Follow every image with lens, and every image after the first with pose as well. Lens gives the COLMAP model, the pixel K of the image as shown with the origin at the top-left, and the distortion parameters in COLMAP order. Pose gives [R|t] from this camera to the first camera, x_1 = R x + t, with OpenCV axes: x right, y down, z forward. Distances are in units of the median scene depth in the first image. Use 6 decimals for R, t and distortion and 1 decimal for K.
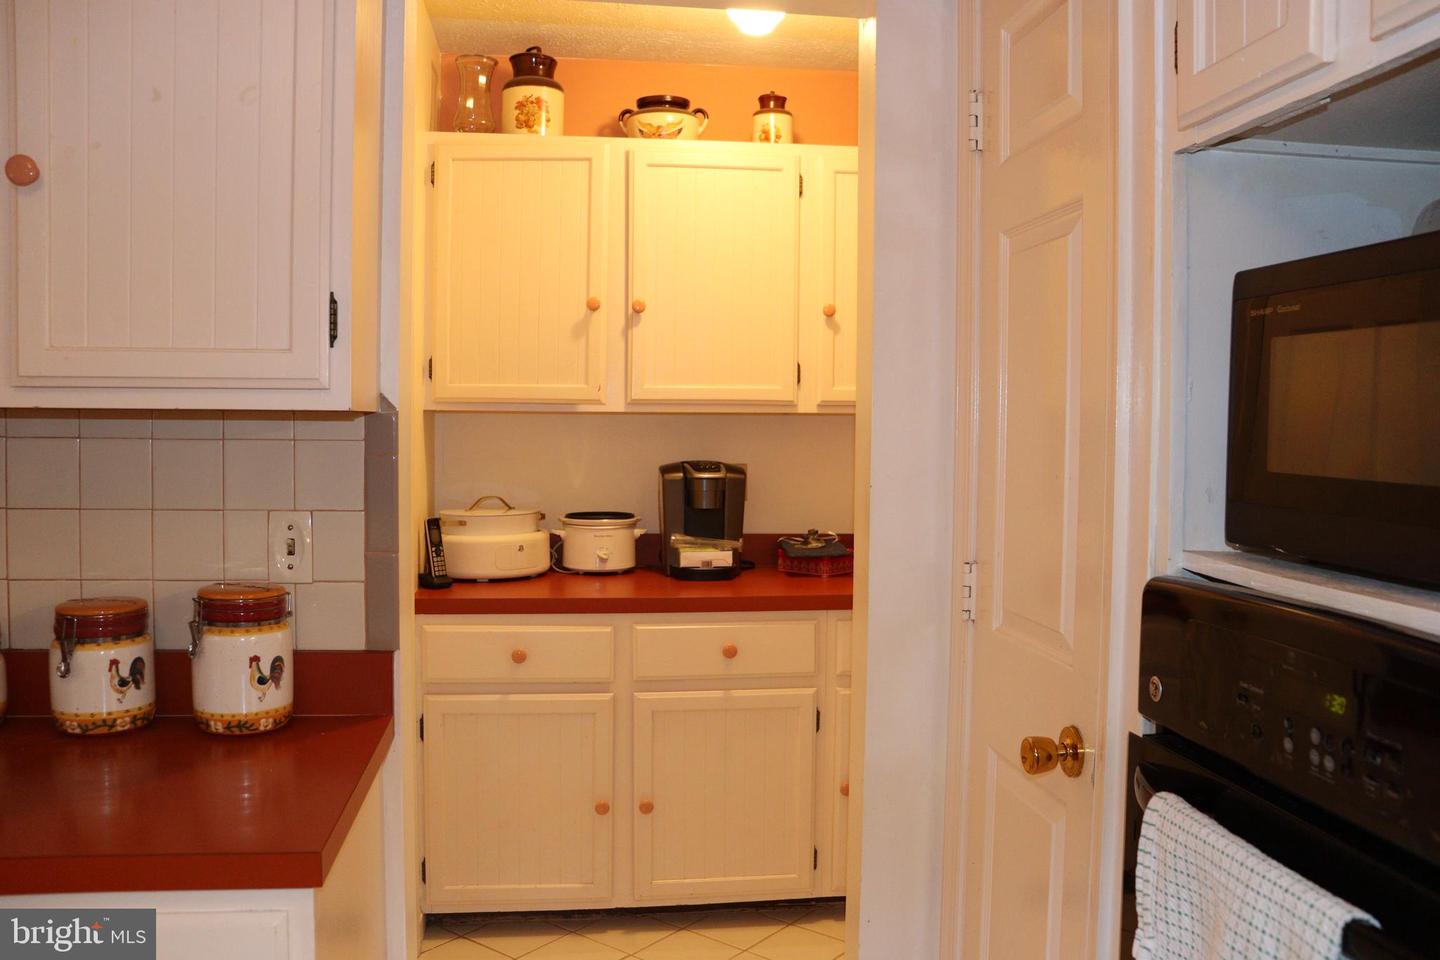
lens RADIAL K [[1205.1, 0, 720.0], [0, 1205.1, 480.0], [0, 0, 1]] dist [-0.173909, 0.164642]
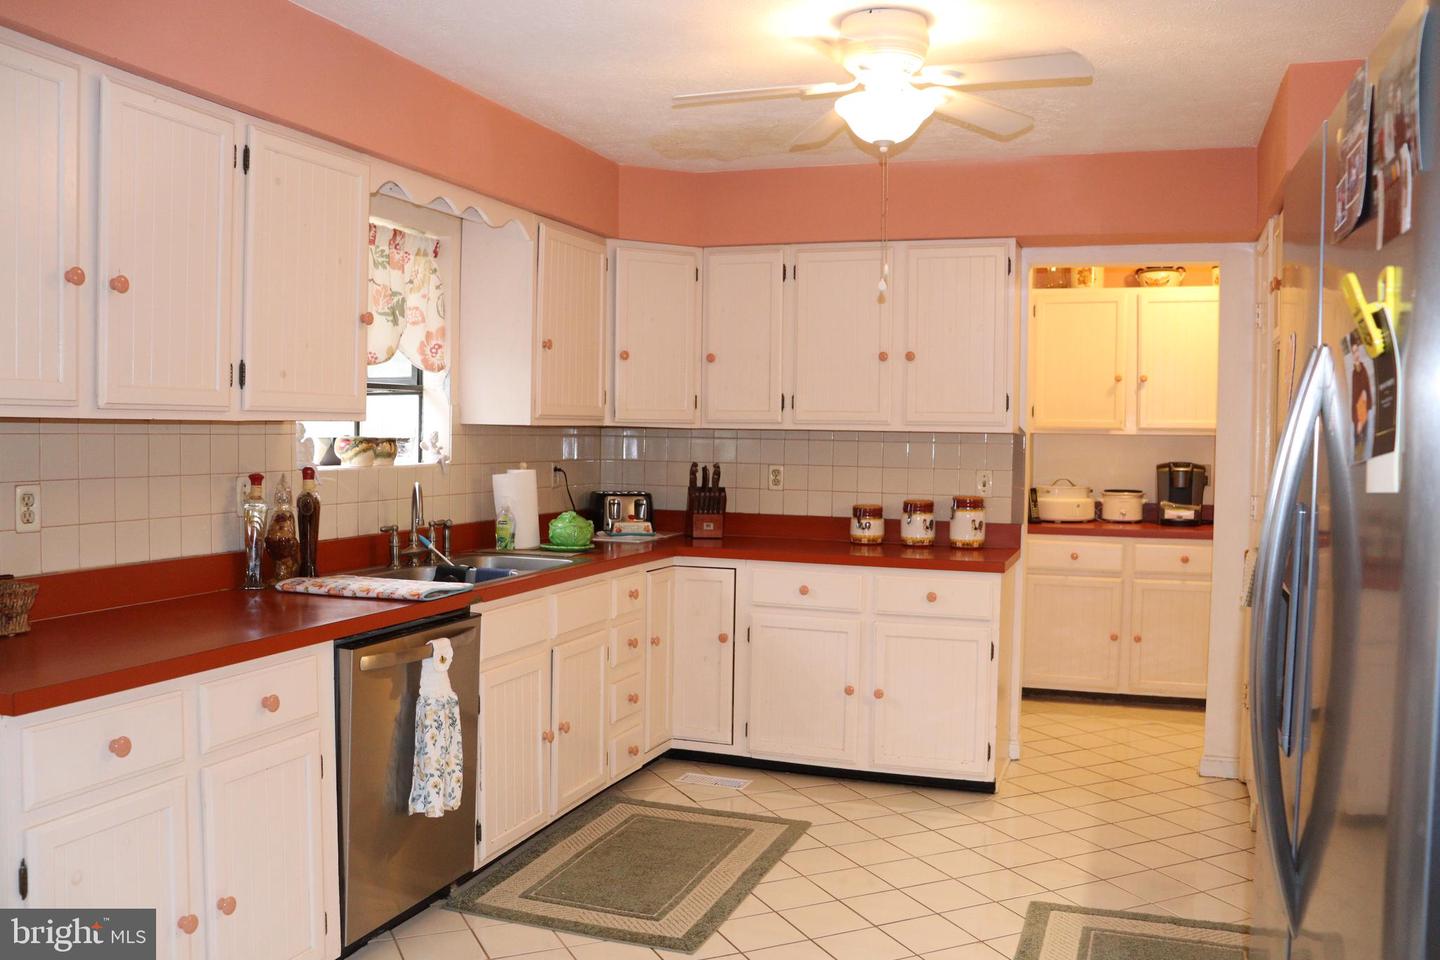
lens RADIAL K [[1205.1, 0, 720.0], [0, 1205.1, 480.0], [0, 0, 1]] dist [-0.173909, 0.164642]
pose [[0.887579, 0.017667, -0.460317, 0.192491], [-0.026497, 0.999568, -0.012727, 0.053944], [0.459894, 0.023493, 0.887663, -0.919755]]
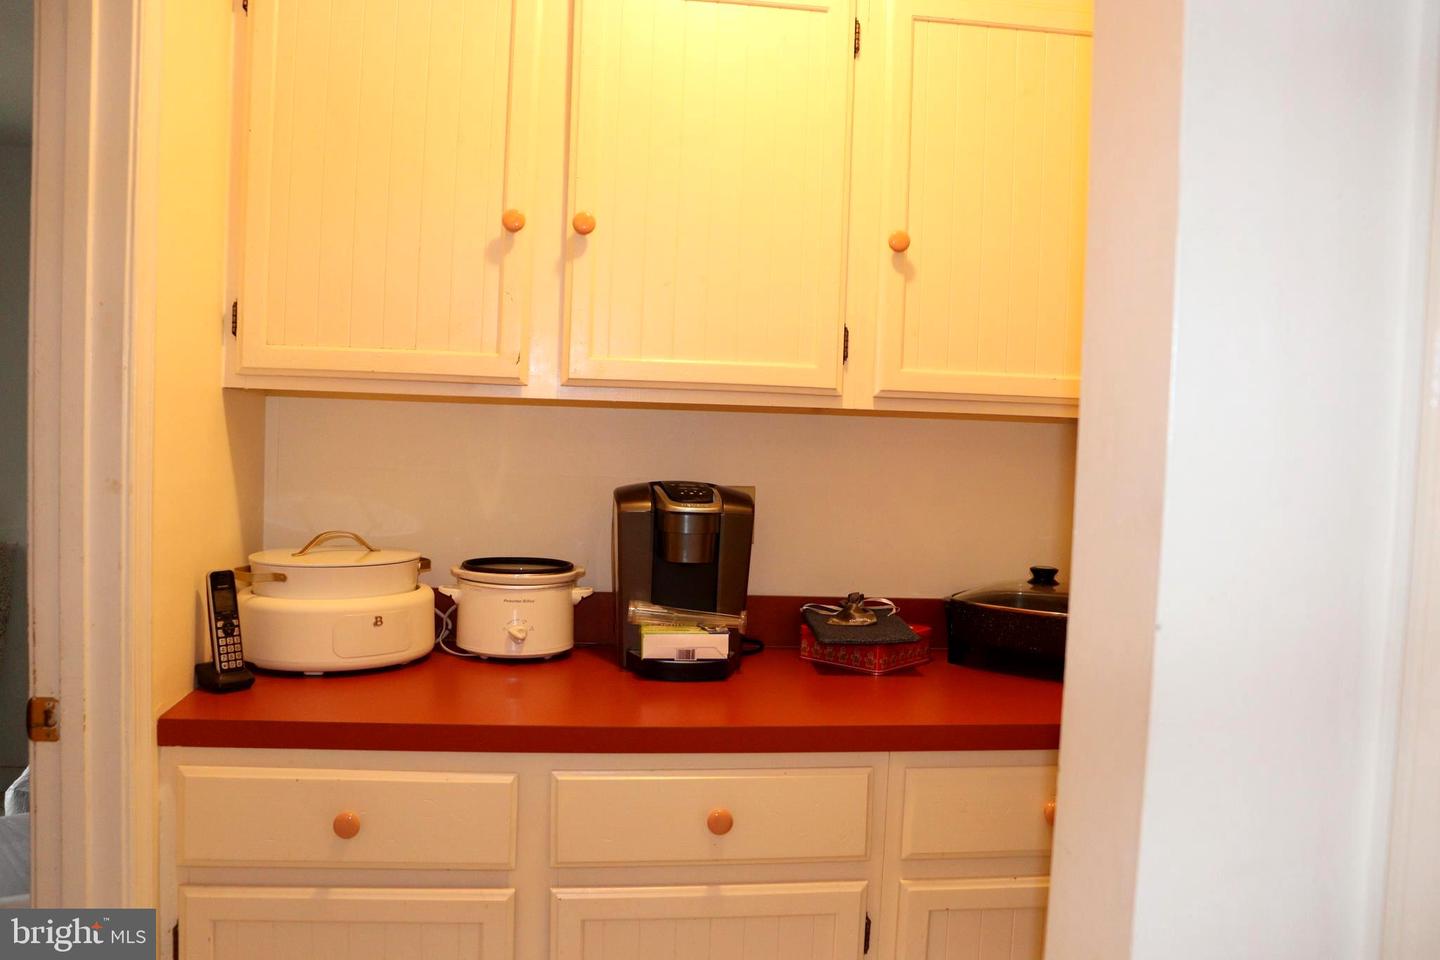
lens RADIAL K [[1205.1, 0, 720.0], [0, 1205.1, 480.0], [0, 0, 1]] dist [-0.173909, 0.164642]
pose [[0.999632, 0.027051, 0.002071, 0.002479], [-0.027053, 0.999633, 0.001197, -0.018938], [-0.002038, -0.001252, 0.999997, 0.395117]]
